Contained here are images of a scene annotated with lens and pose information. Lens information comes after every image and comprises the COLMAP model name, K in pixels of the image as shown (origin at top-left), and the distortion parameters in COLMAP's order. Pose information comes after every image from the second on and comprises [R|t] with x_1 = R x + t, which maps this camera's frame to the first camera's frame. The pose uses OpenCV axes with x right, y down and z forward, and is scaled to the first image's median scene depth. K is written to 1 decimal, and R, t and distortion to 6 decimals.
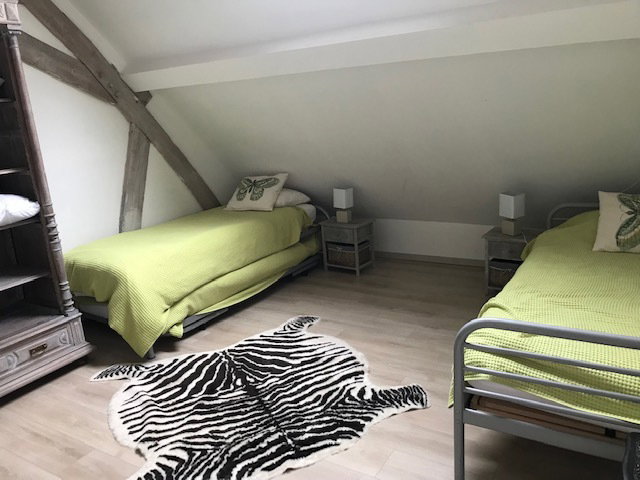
lens RADIAL K [[521.1, 0, 315.3], [0, 521.1, 234.5], [0, 0, 1]] dist [0.008368, -0.002886]
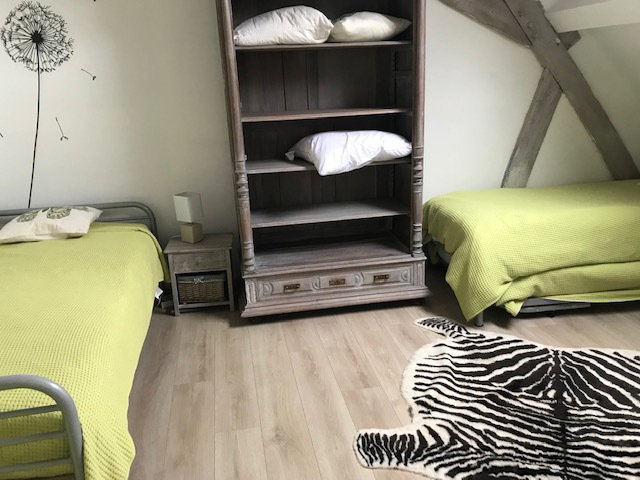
lens RADIAL K [[521.1, 0, 315.3], [0, 521.1, 234.5], [0, 0, 1]] dist [0.008368, -0.002886]
pose [[0.664469, 0.268444, -0.697438, 0.113166], [-0.193196, 0.963236, 0.186686, -0.043747], [0.721912, 0.010695, 0.691902, 0.142558]]
